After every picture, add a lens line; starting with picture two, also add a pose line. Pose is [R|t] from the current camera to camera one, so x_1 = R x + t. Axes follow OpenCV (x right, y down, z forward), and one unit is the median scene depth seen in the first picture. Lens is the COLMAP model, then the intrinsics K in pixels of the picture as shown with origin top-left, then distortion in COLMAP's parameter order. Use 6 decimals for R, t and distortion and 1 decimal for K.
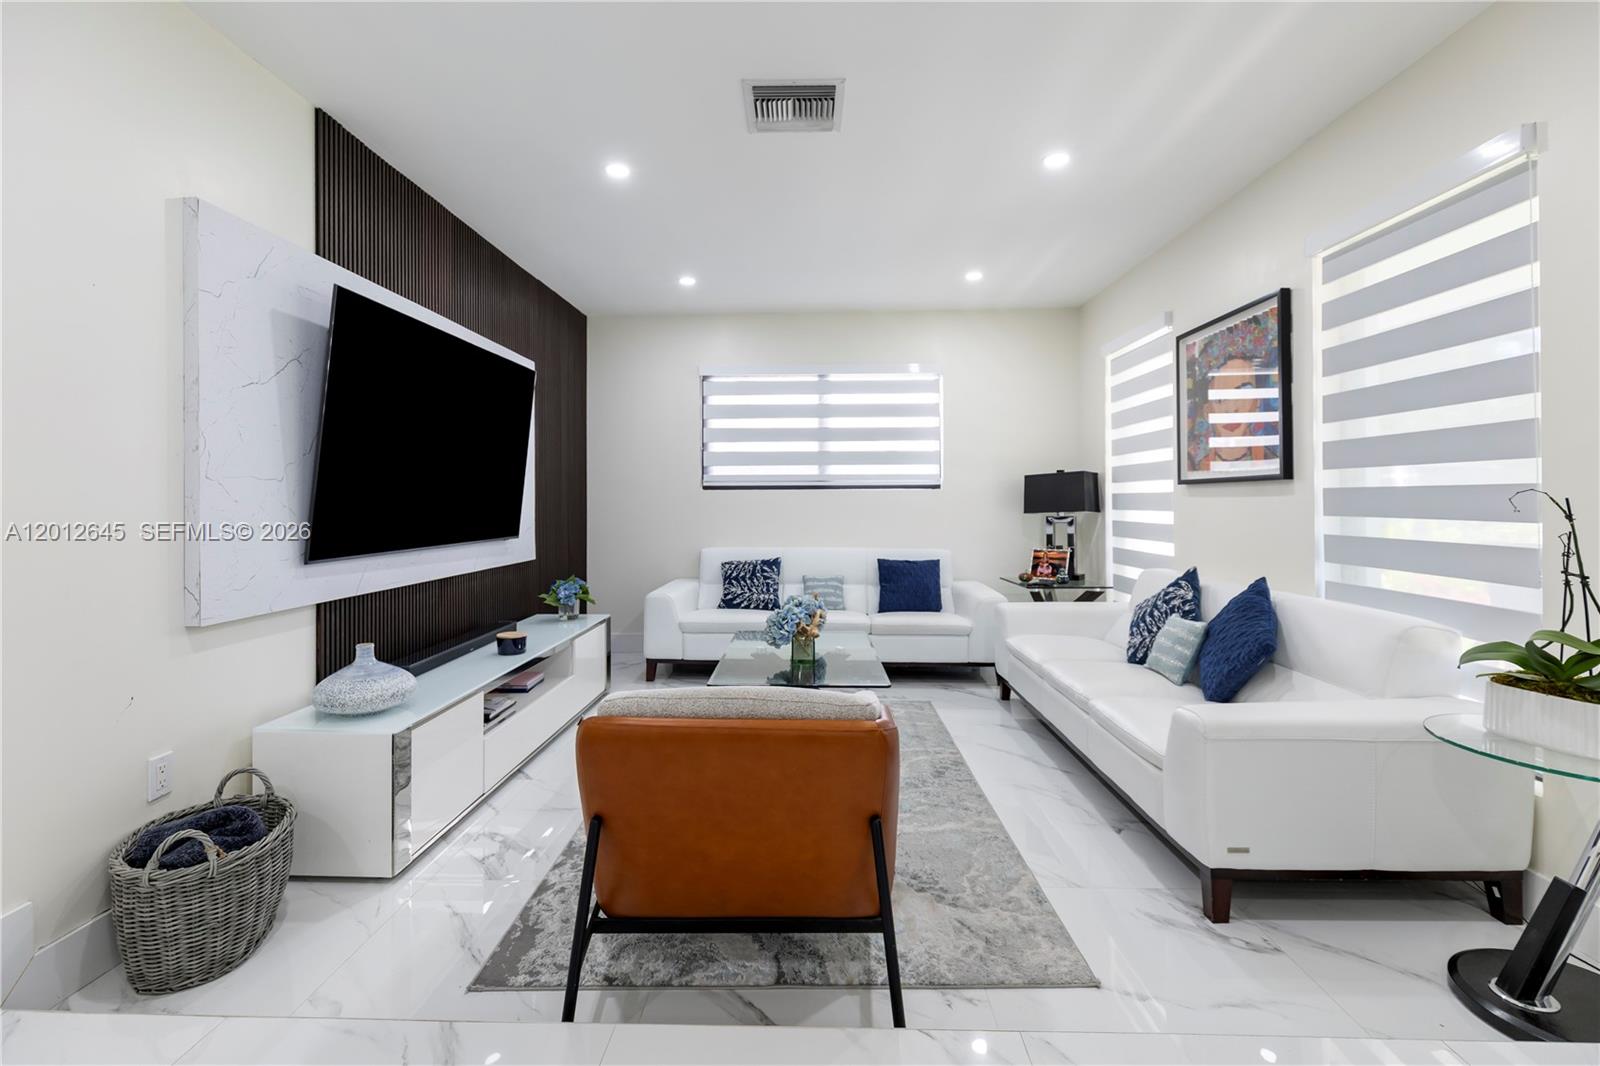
lens RADIAL K [[737.2, 0, 791.3], [0, 737.2, 491.3], [0, 0, 1]] dist [0.002546, -0.000056]
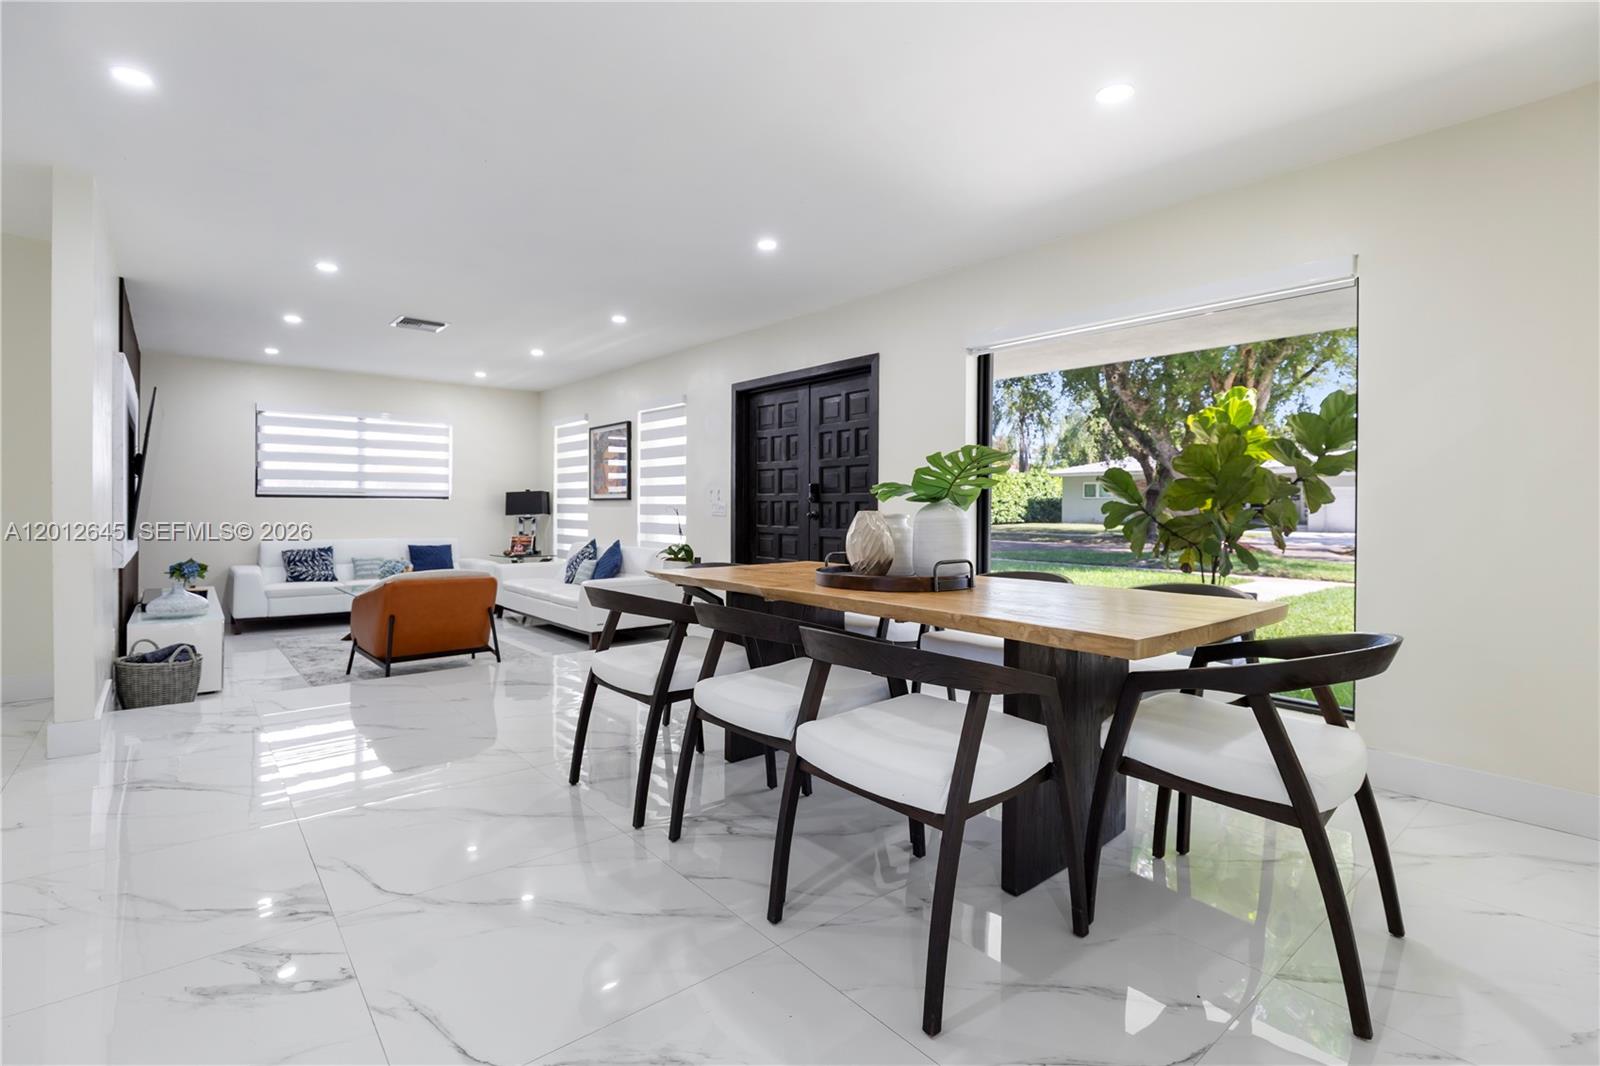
lens RADIAL K [[737.2, 0, 802.5], [0, 737.2, 516.8], [0, 0, 1]] dist [0.002546, -0.000056]
pose [[0.736738, -0.000537, 0.676178, -0.333265], [-0.017231, 0.999660, 0.019567, -0.011104], [-0.675959, -0.026067, 0.736478, -0.714093]]
